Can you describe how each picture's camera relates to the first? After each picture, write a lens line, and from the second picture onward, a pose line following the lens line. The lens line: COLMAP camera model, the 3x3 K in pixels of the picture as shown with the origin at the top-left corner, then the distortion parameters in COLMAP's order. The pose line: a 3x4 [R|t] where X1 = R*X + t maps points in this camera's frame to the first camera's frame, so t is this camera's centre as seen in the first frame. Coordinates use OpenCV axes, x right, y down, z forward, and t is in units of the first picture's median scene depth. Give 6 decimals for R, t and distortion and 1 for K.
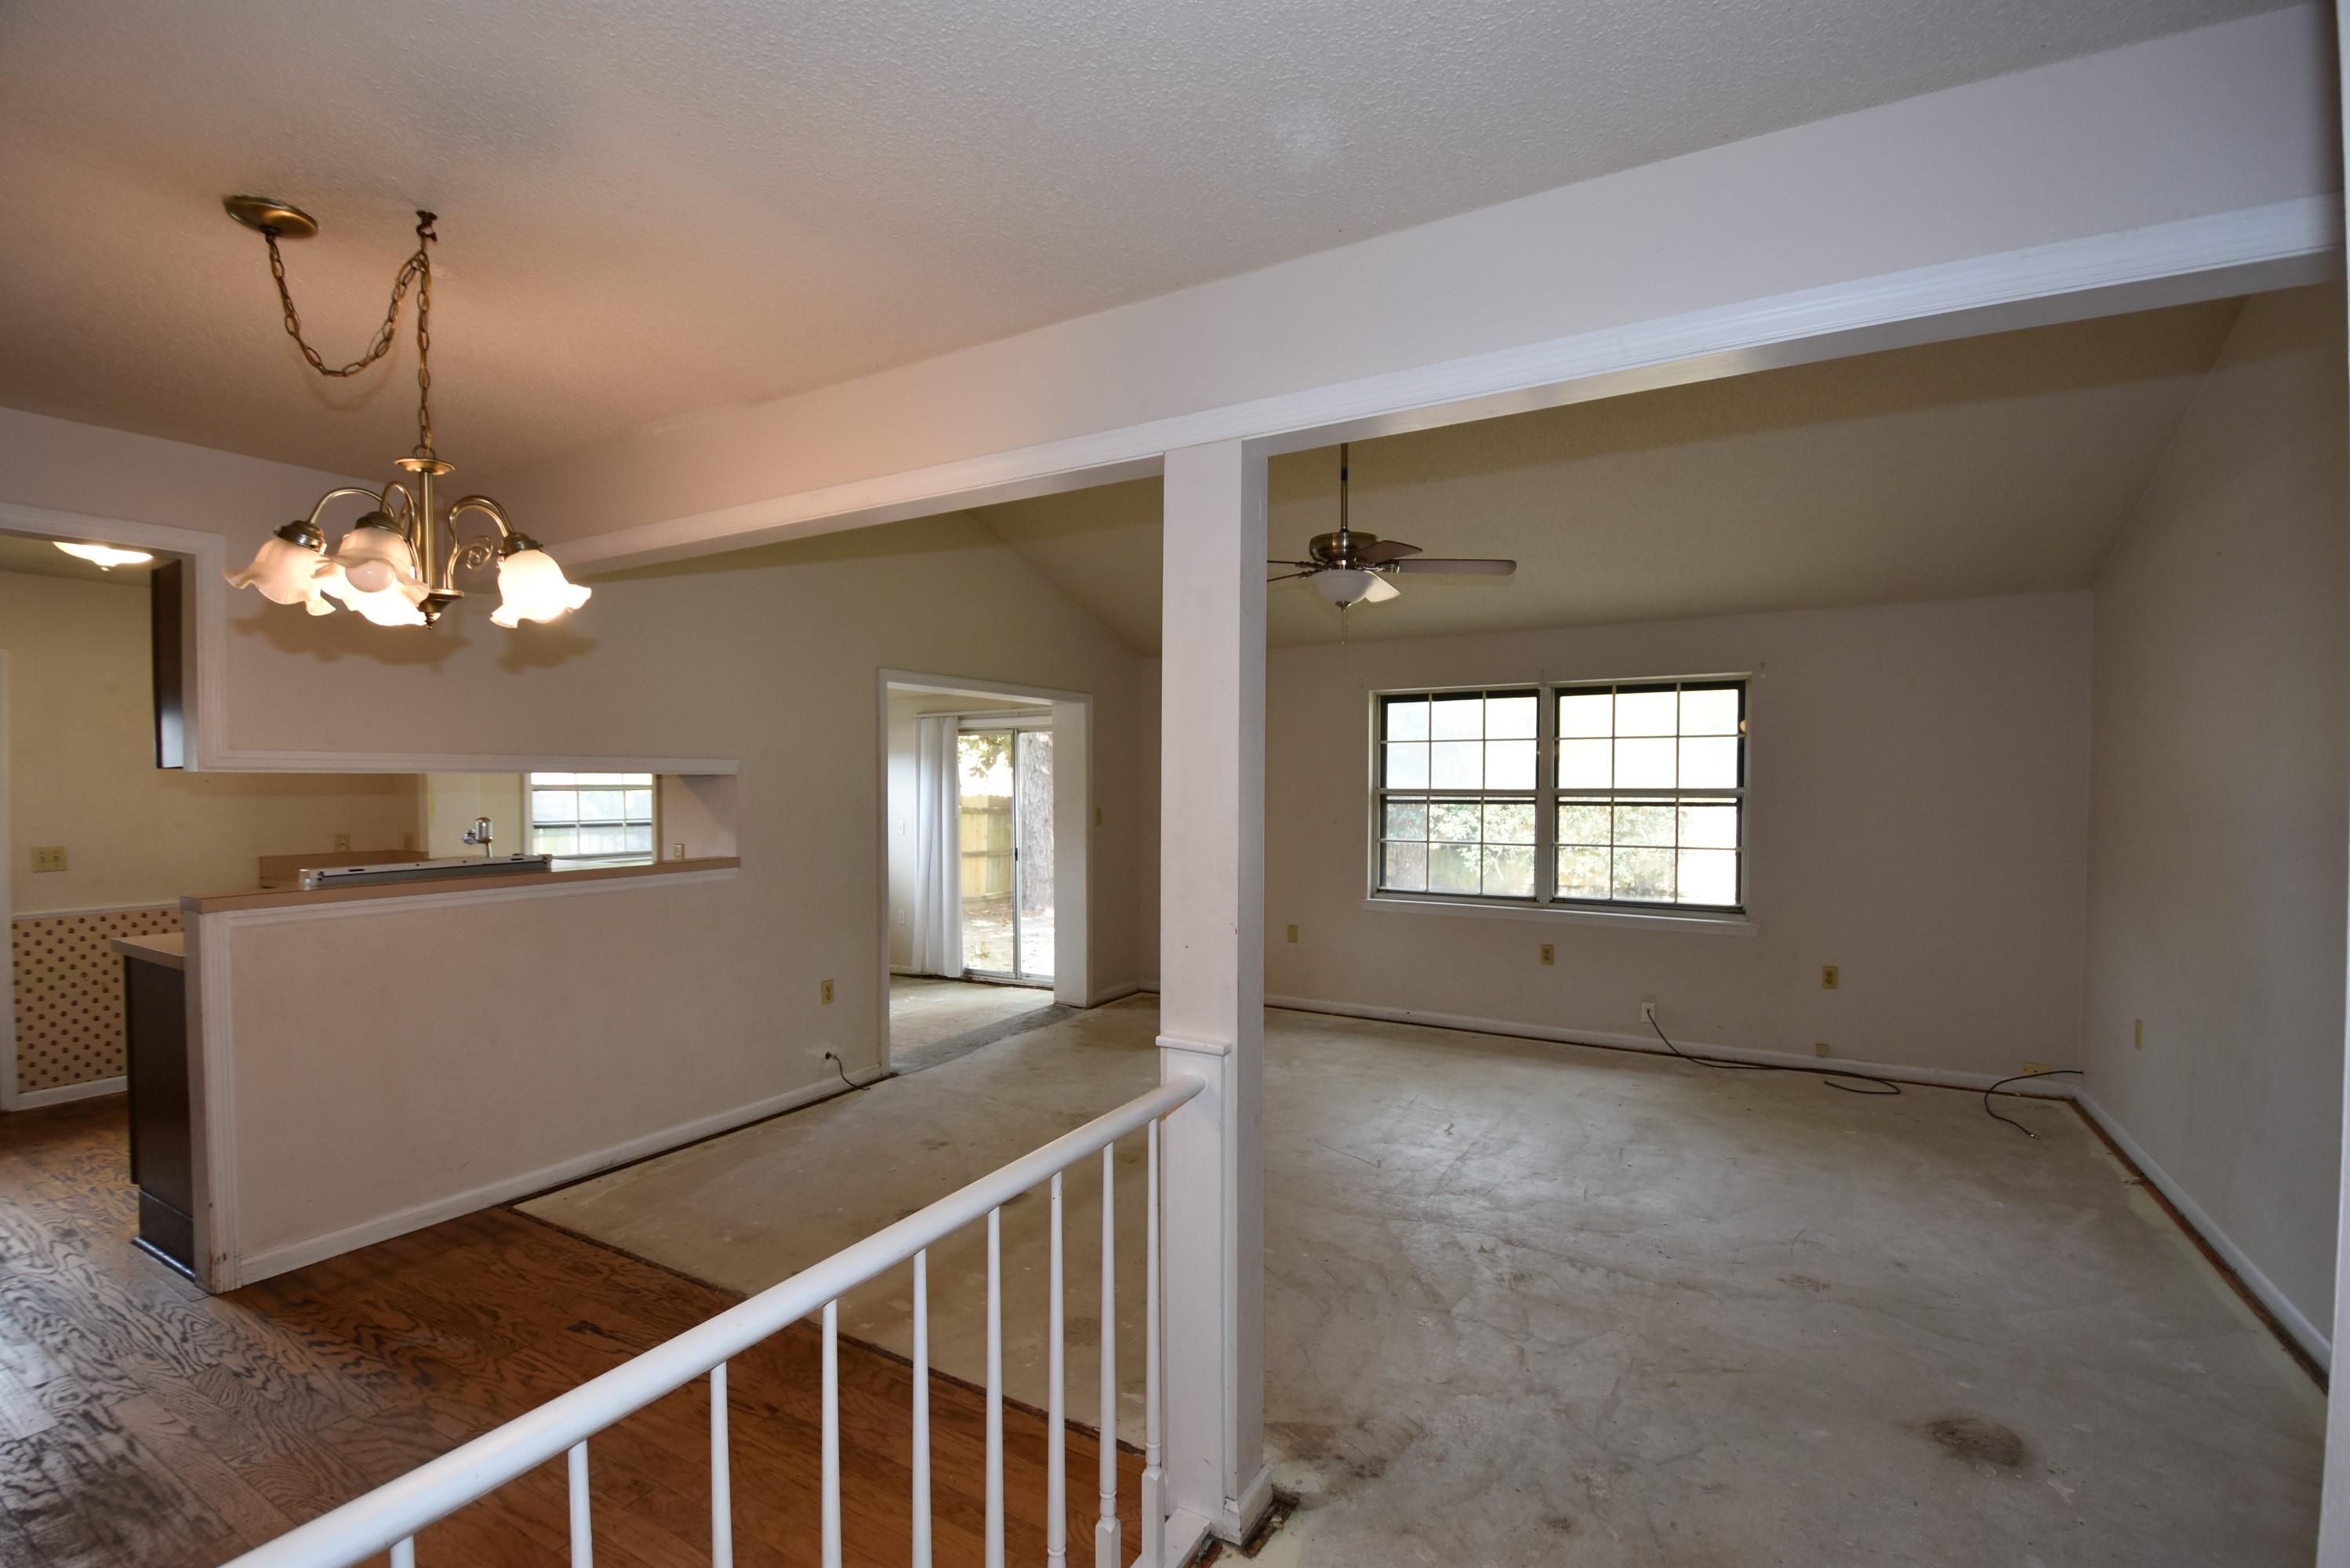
lens RADIAL K [[1028.0, 0, 1180.5], [0, 1028.0, 795.5], [0, 0, 1]] dist [0.009448, -0.014106]
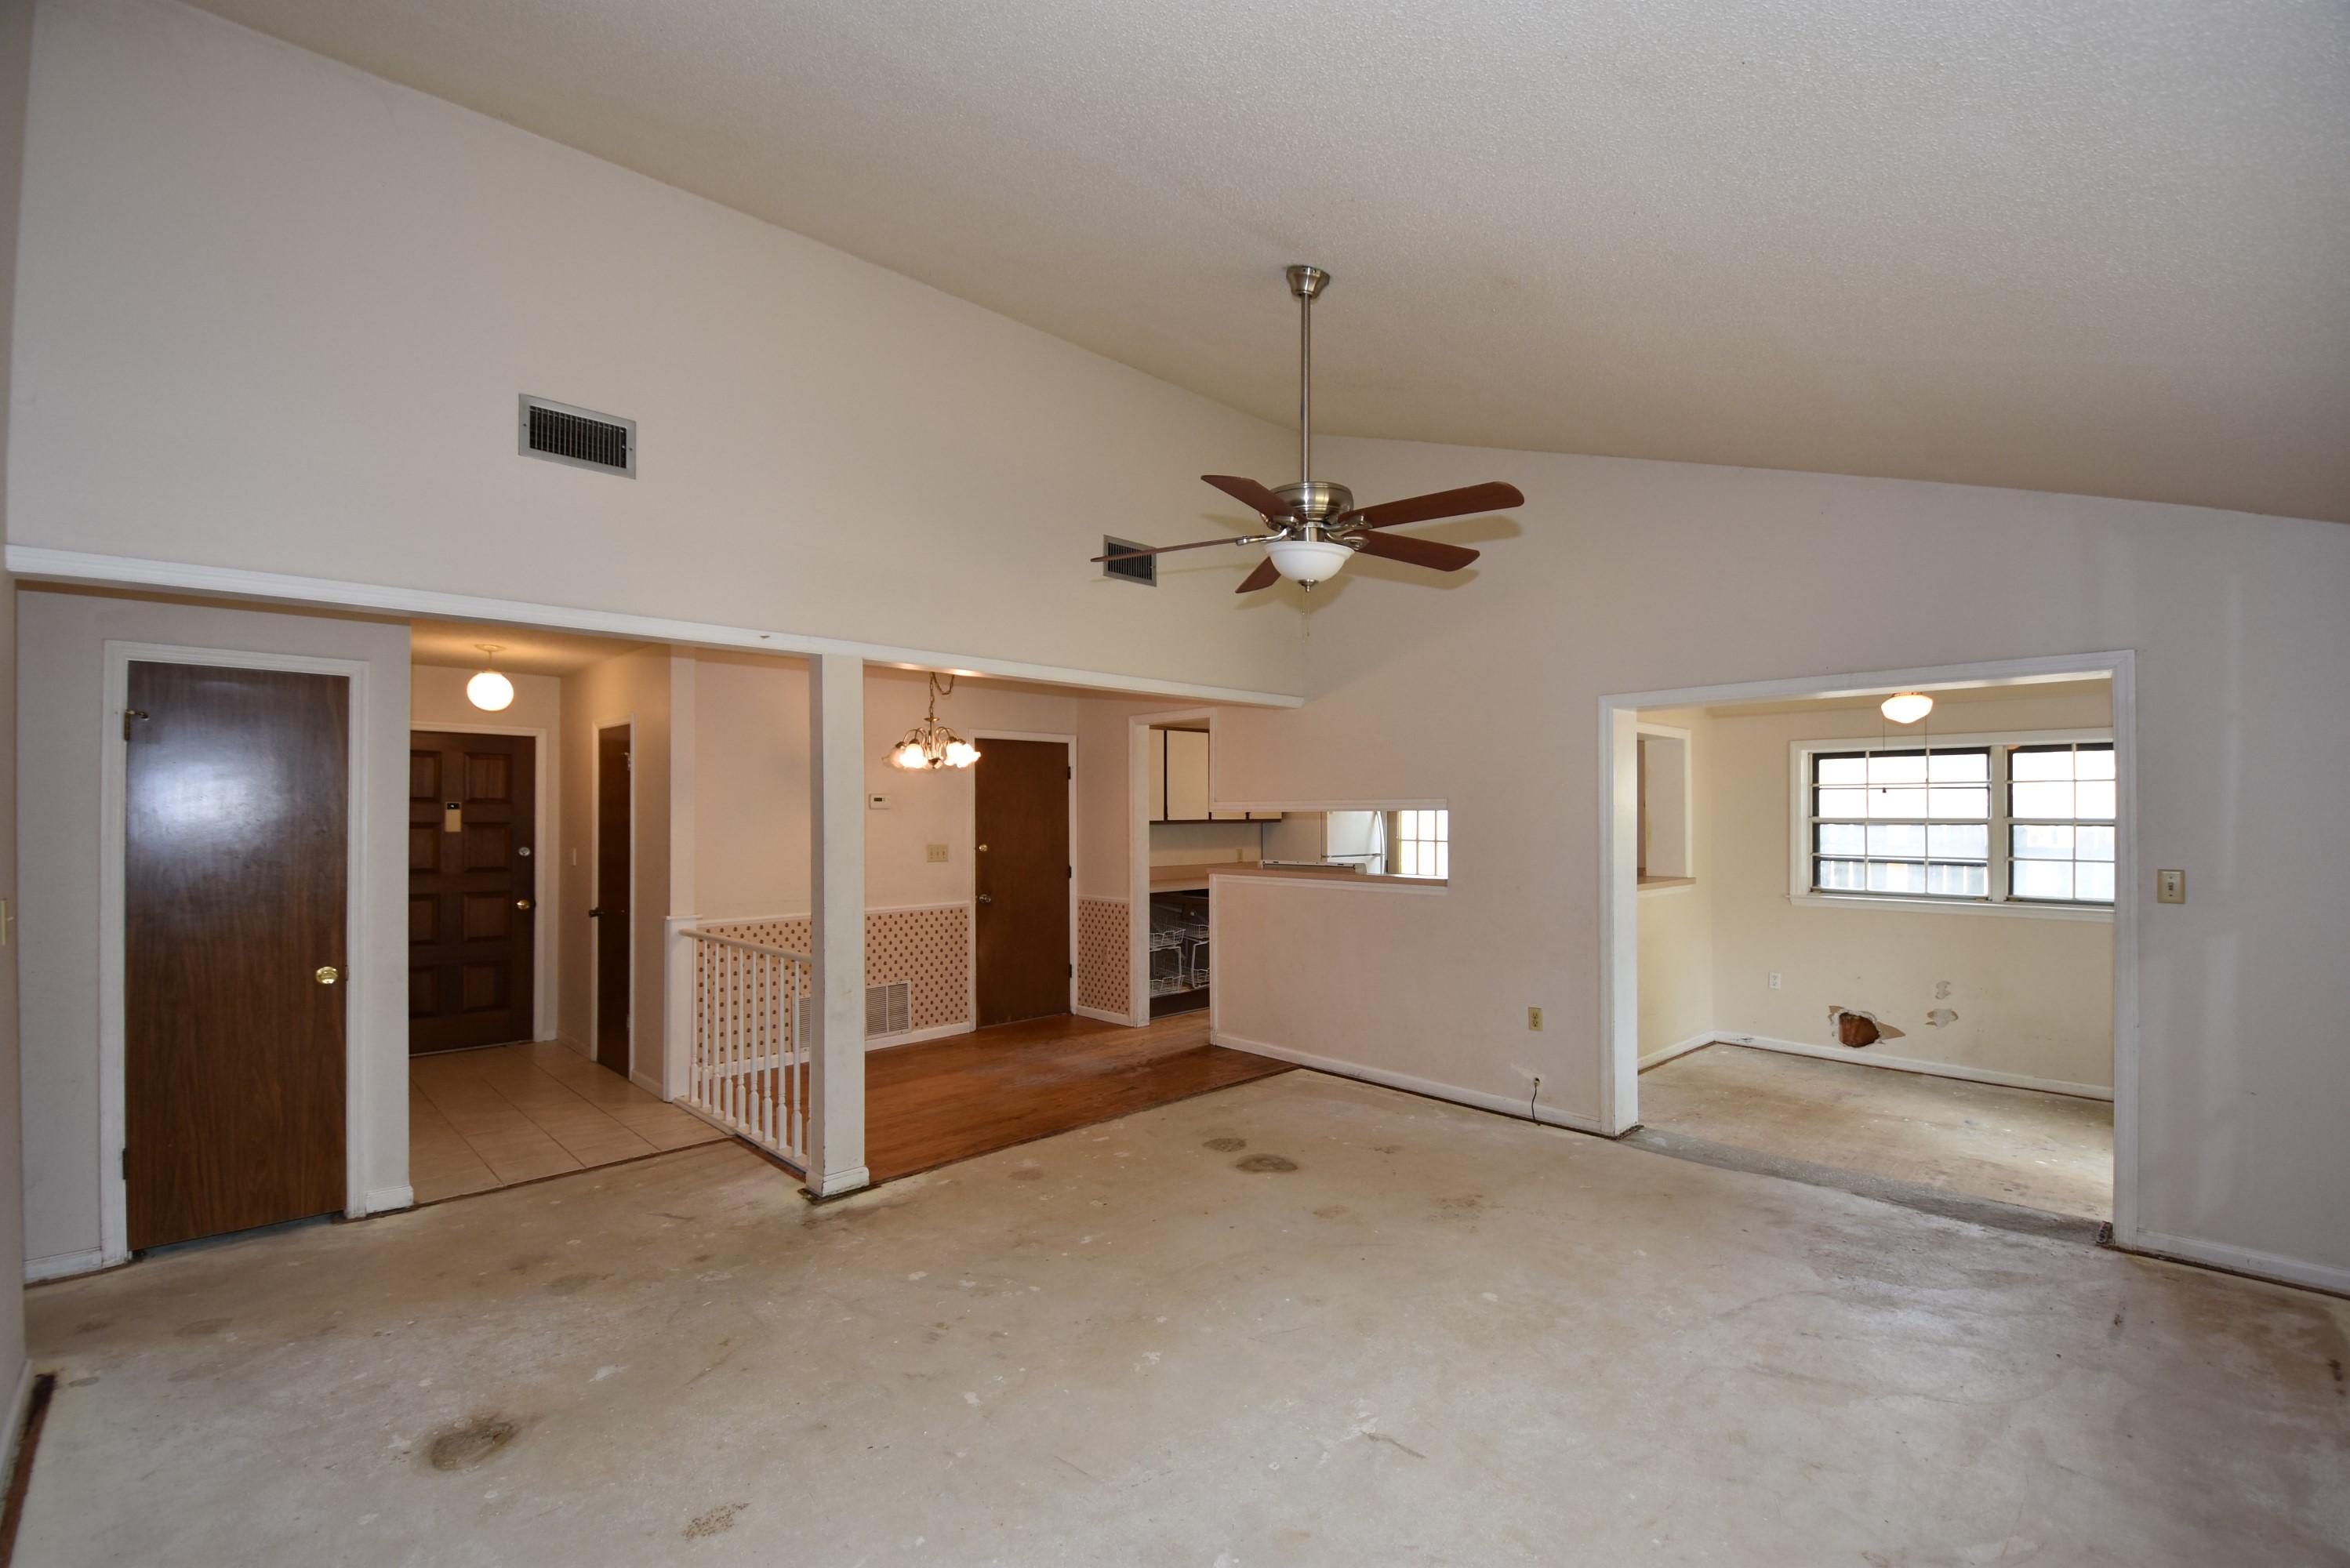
lens RADIAL K [[1028.0, 0, 1176.1], [0, 1028.0, 805.9], [0, 0, 1]] dist [0.009448, -0.014106]
pose [[-0.282718, -0.005557, -0.959187, 0.661790], [-0.012219, 0.999923, -0.002191, -0.015032], [0.959125, 0.011101, -0.282764, 0.826032]]
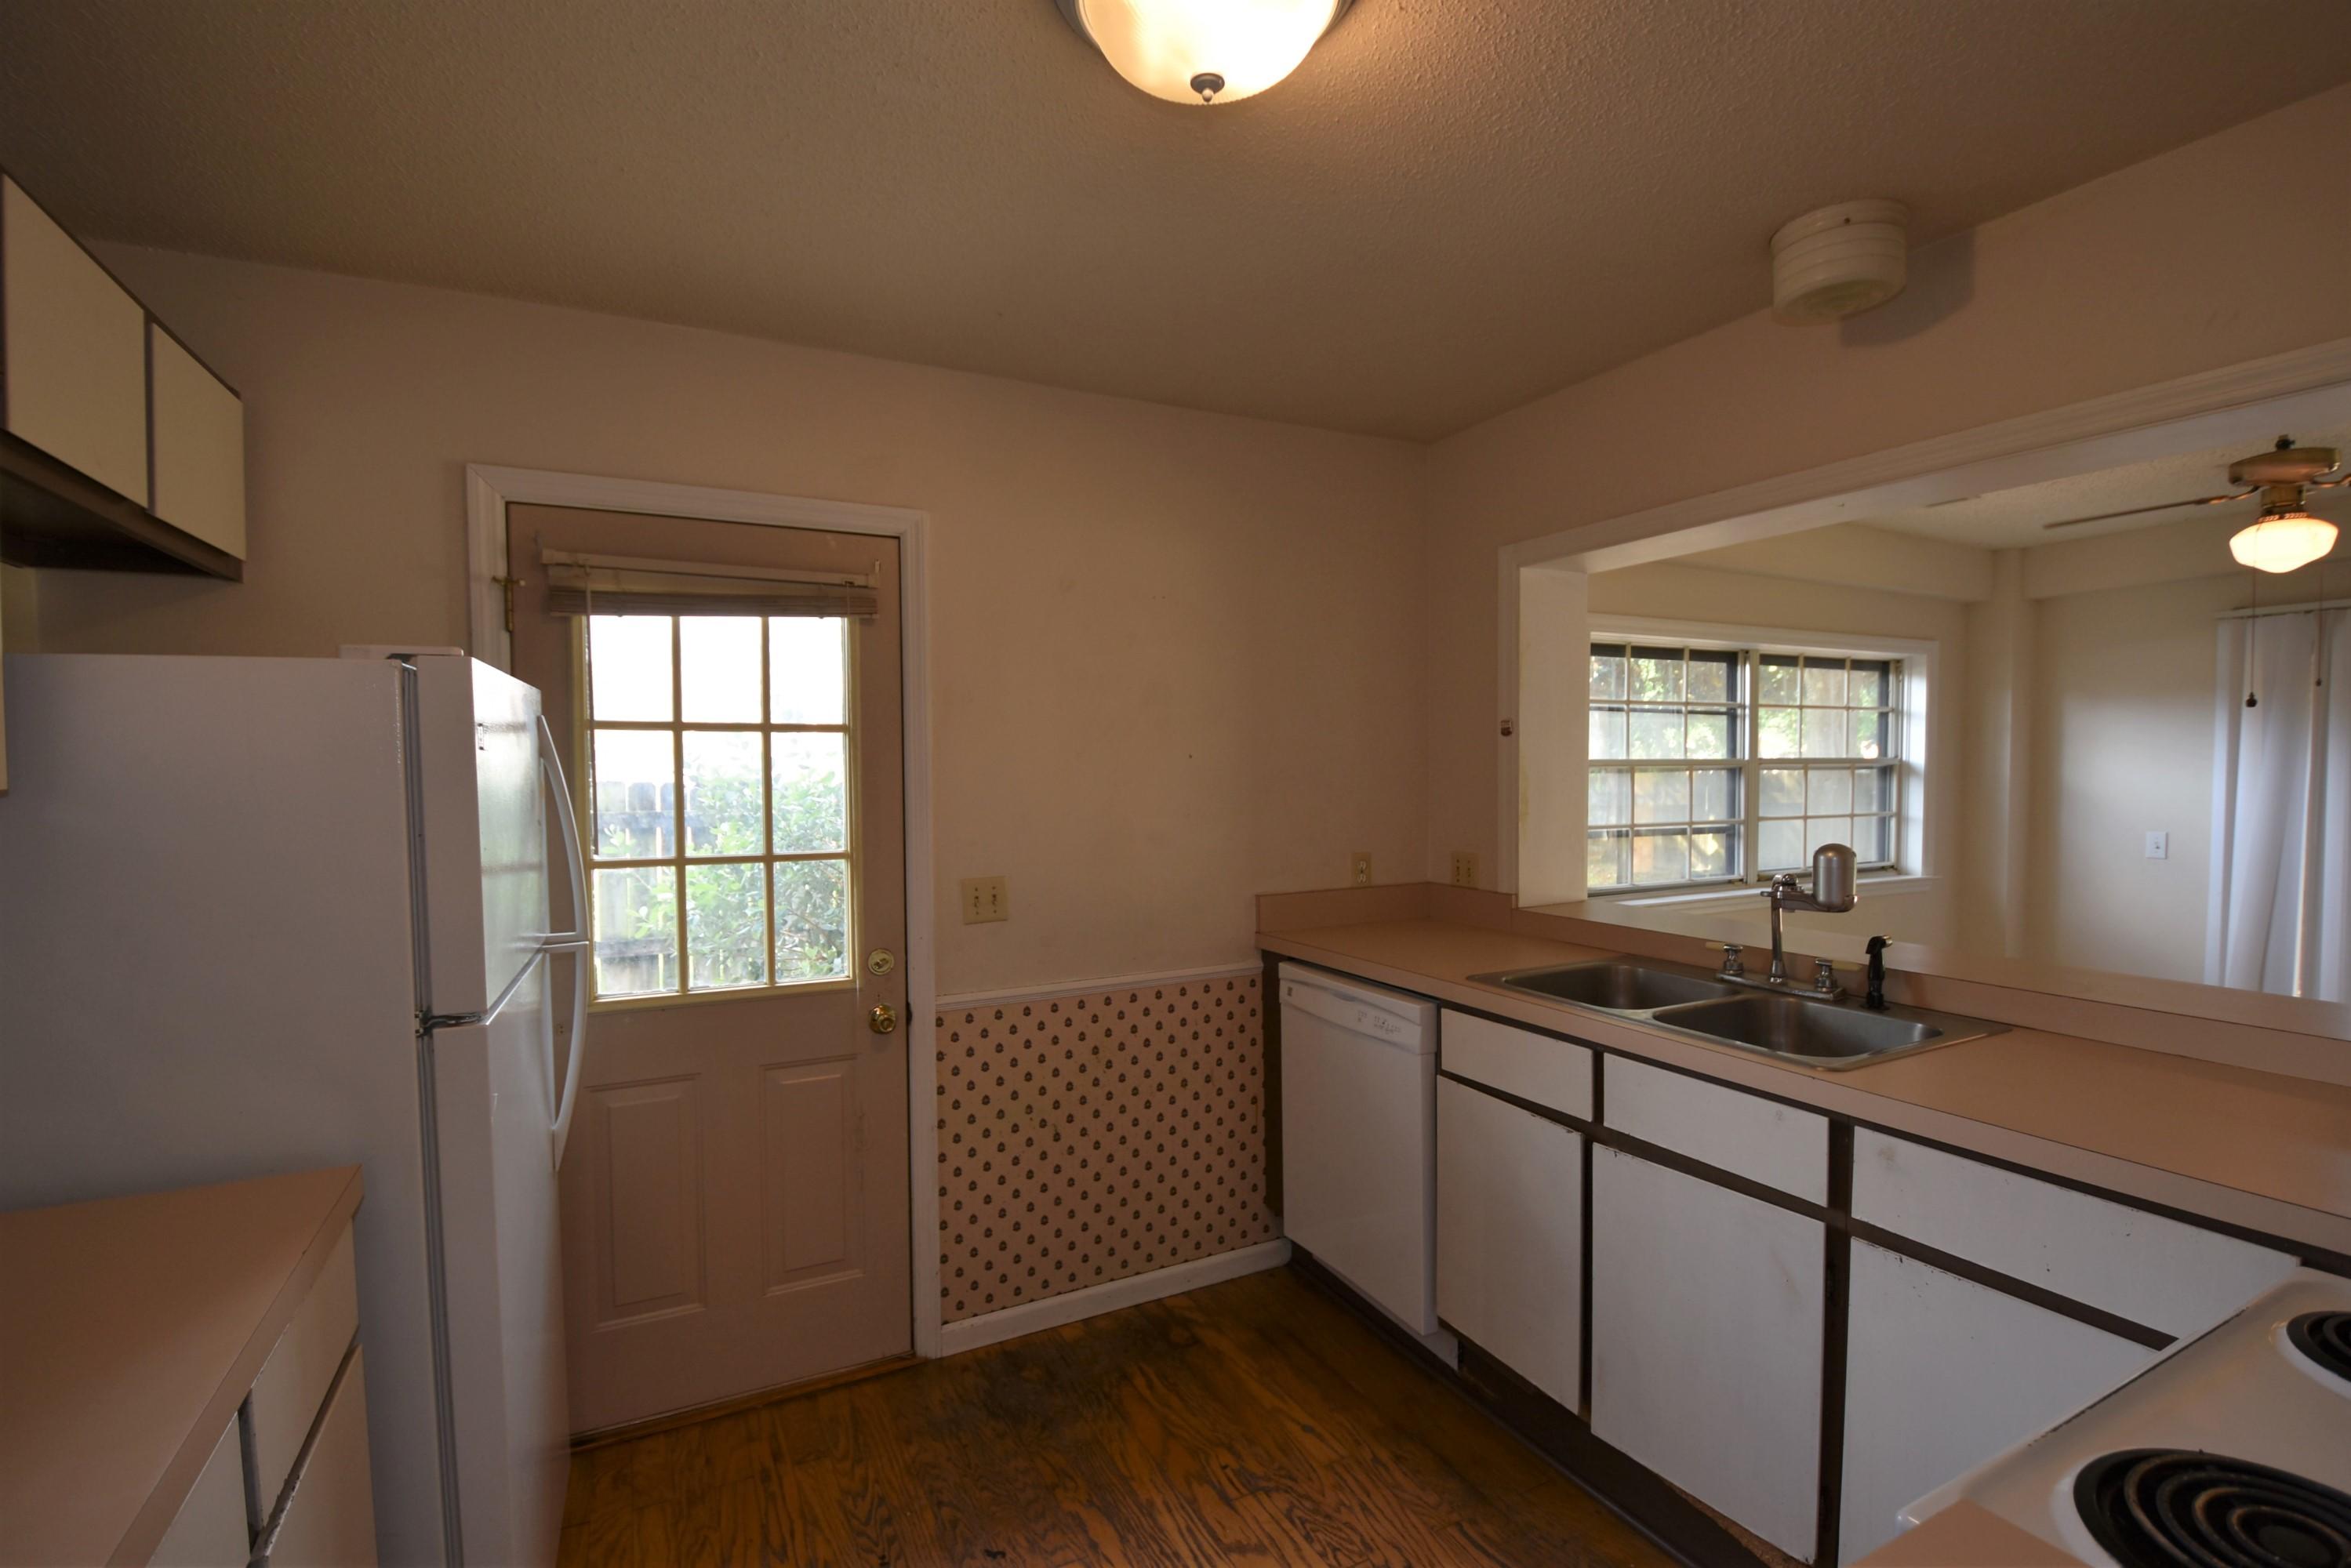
lens RADIAL K [[1028.4, 0, 1166.4], [0, 1028.4, 766.2], [0, 0, 1]] dist [0.009448, -0.014106]
pose [[0.845672, -0.005605, -0.533674, -0.630946], [0.001794, 0.999969, -0.007658, -0.004855], [0.533700, 0.005519, 0.845656, 0.501208]]
